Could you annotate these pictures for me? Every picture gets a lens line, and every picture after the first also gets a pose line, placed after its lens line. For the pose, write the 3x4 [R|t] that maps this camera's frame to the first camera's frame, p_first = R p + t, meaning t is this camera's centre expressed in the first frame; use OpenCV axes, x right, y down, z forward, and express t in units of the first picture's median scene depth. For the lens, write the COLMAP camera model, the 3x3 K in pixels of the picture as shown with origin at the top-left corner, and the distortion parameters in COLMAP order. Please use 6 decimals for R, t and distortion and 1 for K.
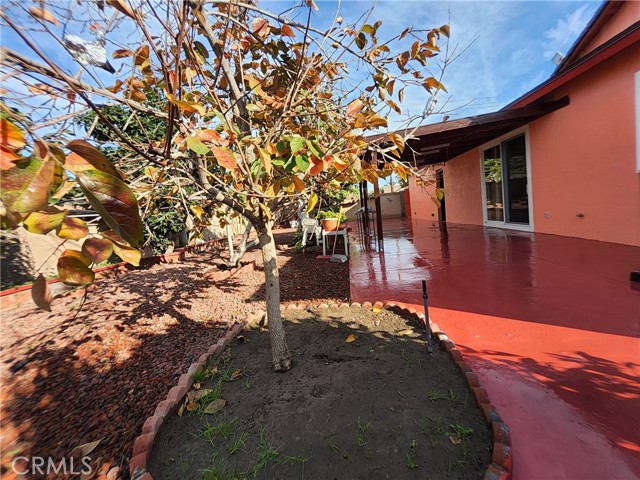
lens RADIAL K [[251.2, 0, 318.2], [0, 251.2, 228.4], [0, 0, 1]] dist [0.010724, -0.008513]
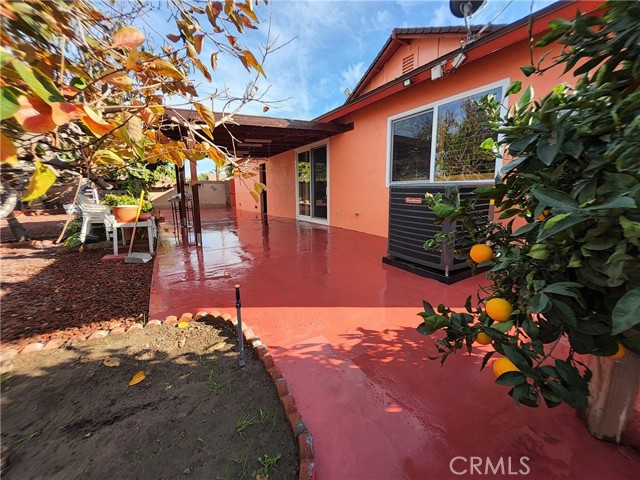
lens RADIAL K [[251.2, 0, 318.2], [0, 251.2, 228.4], [0, 0, 1]] dist [0.010724, -0.008513]
pose [[0.785197, 0.002174, 0.619243, 0.070957], [-0.027091, 0.999157, 0.030842, -0.021172], [-0.618654, -0.040993, 0.784594, 0.107704]]
